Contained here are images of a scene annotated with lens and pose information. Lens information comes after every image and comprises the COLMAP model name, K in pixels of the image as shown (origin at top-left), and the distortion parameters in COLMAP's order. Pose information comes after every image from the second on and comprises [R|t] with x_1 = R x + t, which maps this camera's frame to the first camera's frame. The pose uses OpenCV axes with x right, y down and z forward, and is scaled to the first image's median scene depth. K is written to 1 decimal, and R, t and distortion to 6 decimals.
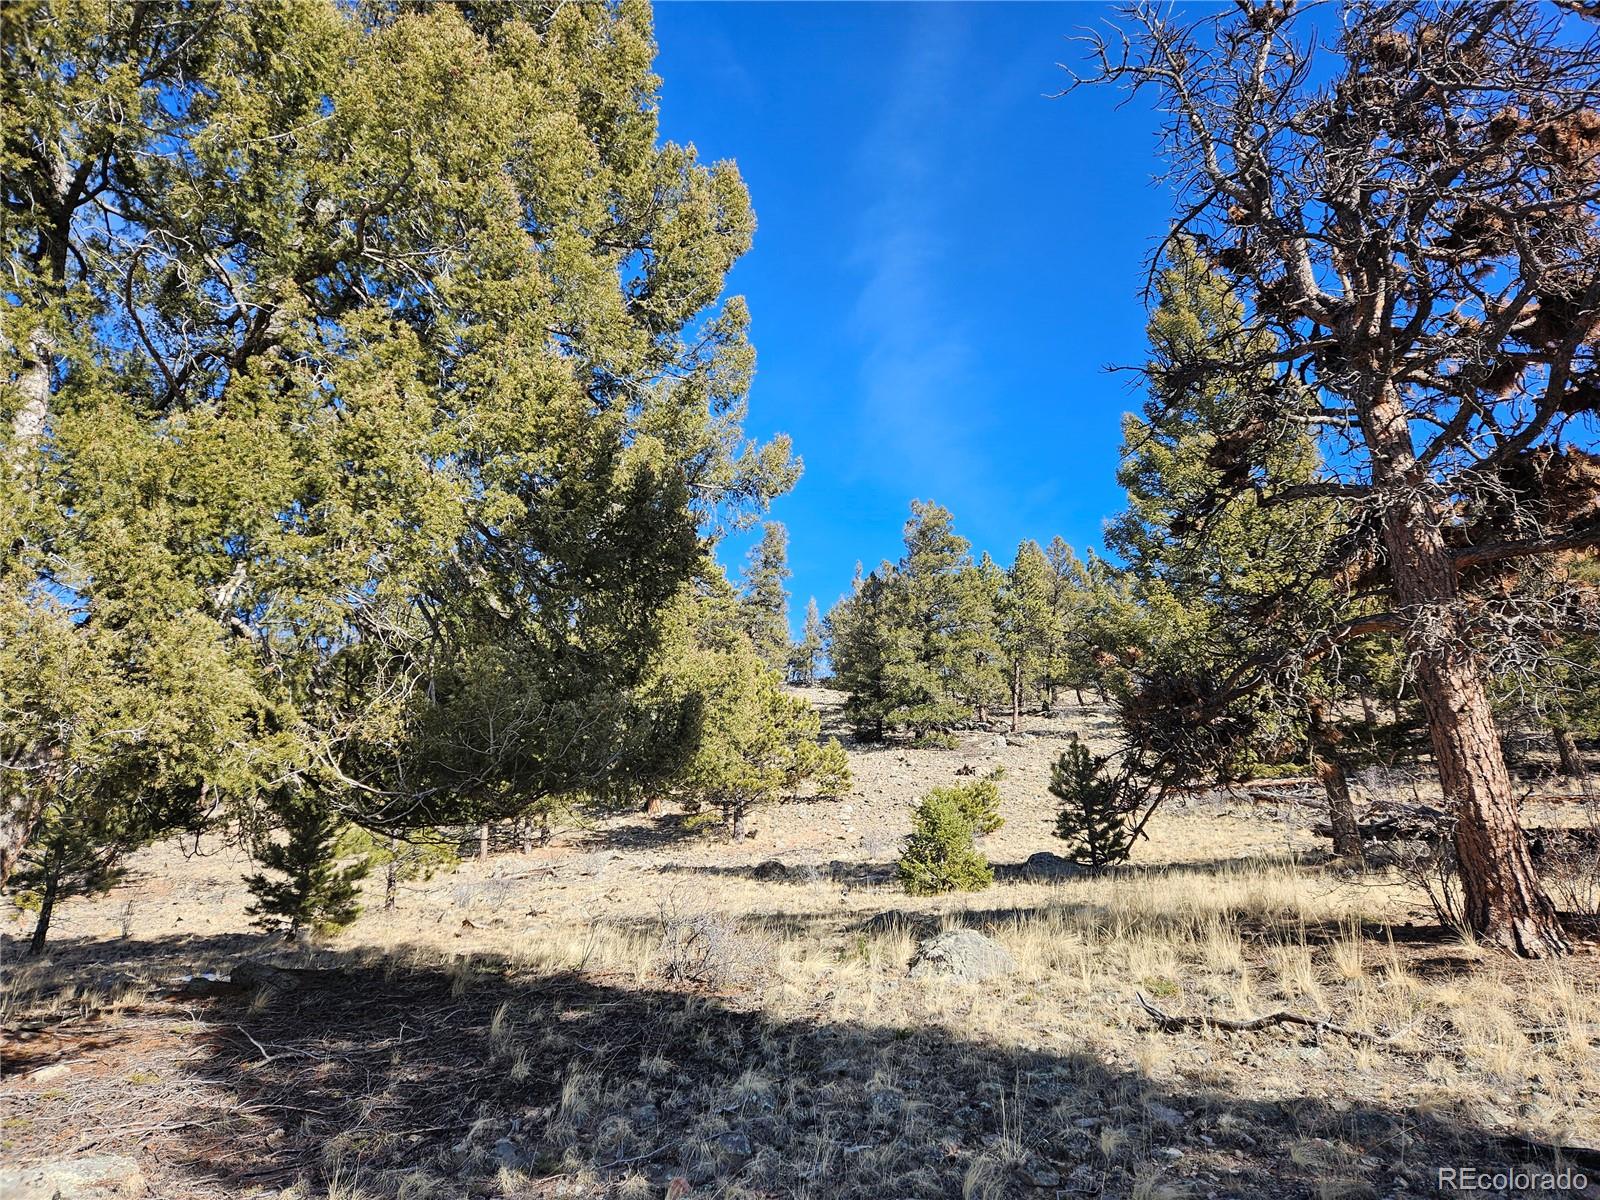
lens RADIAL K [[1073.8, 0, 801.7], [0, 1073.8, 601.0], [0, 0, 1]] dist [0.026244, -0.011521]
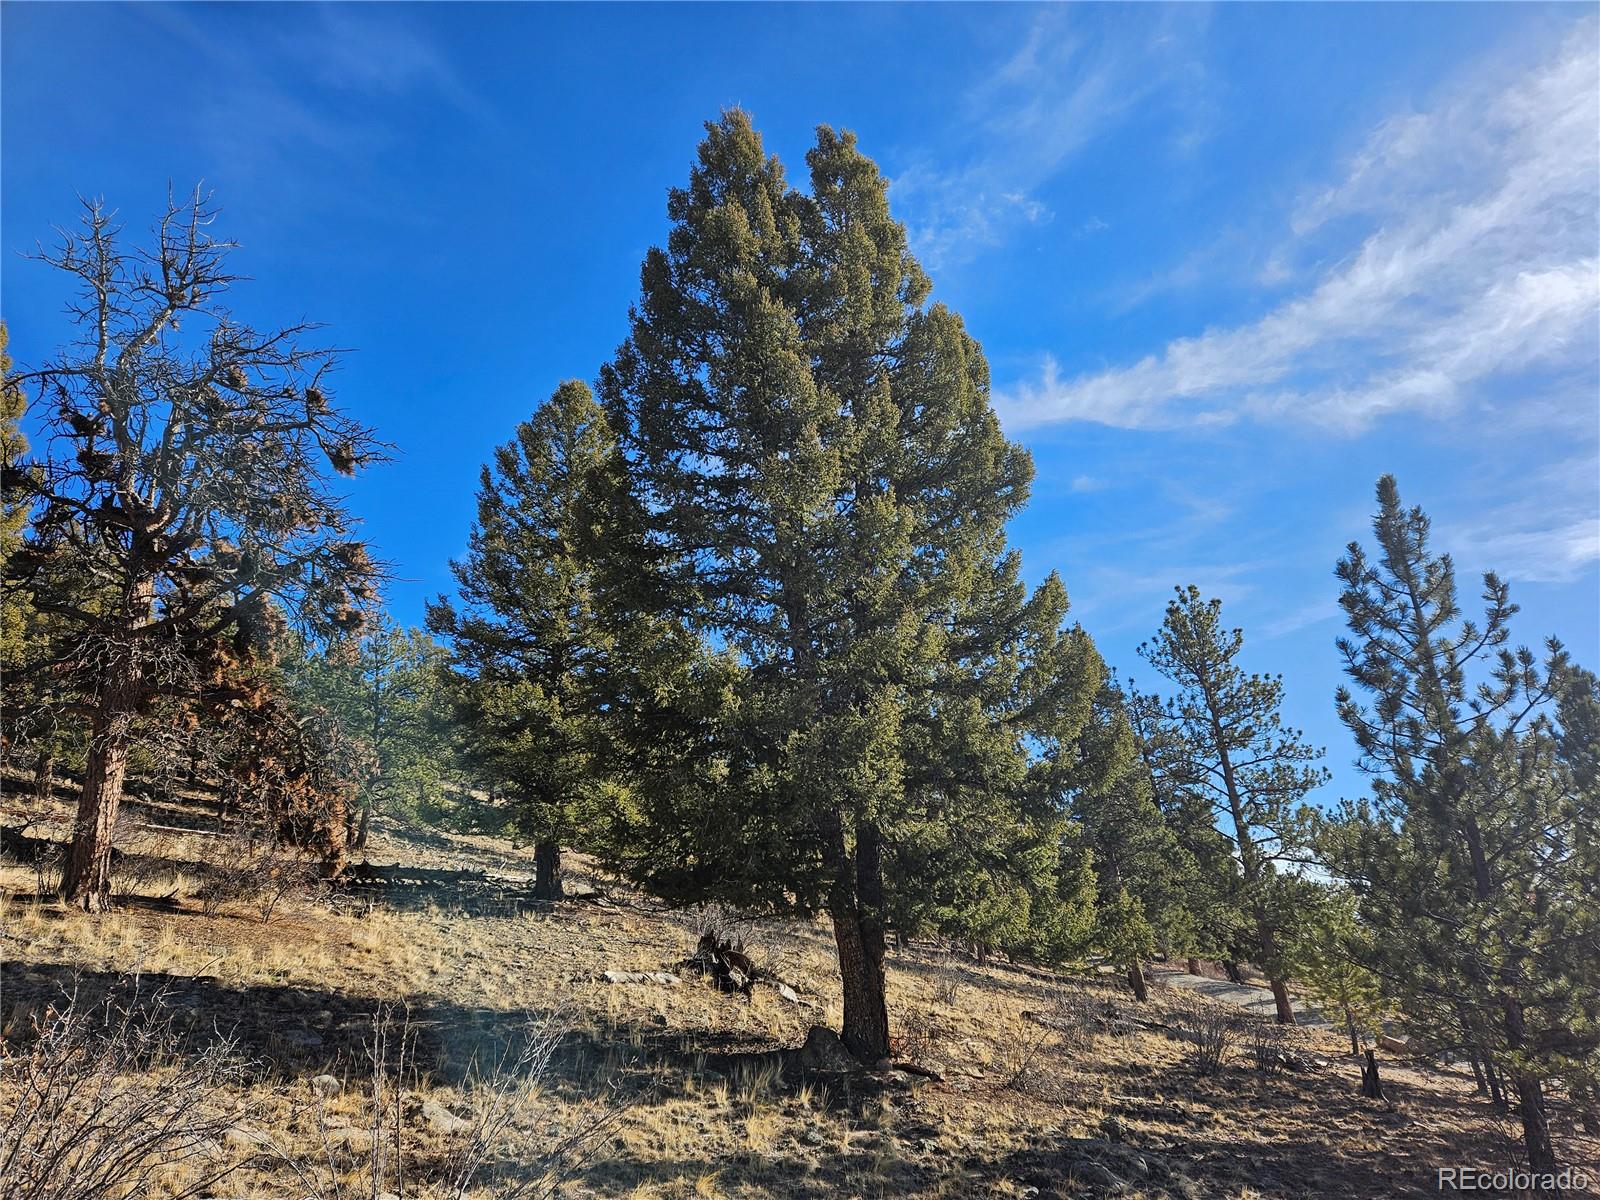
lens RADIAL K [[1073.8, 0, 800.0], [0, 1073.8, 602.5], [0, 0, 1]] dist [0.026244, -0.011521]
pose [[0.297551, 0.329280, 0.896124, -0.747751], [-0.322029, 0.918246, -0.230481, -0.112776], [-0.898755, -0.219998, 0.379263, -0.628755]]
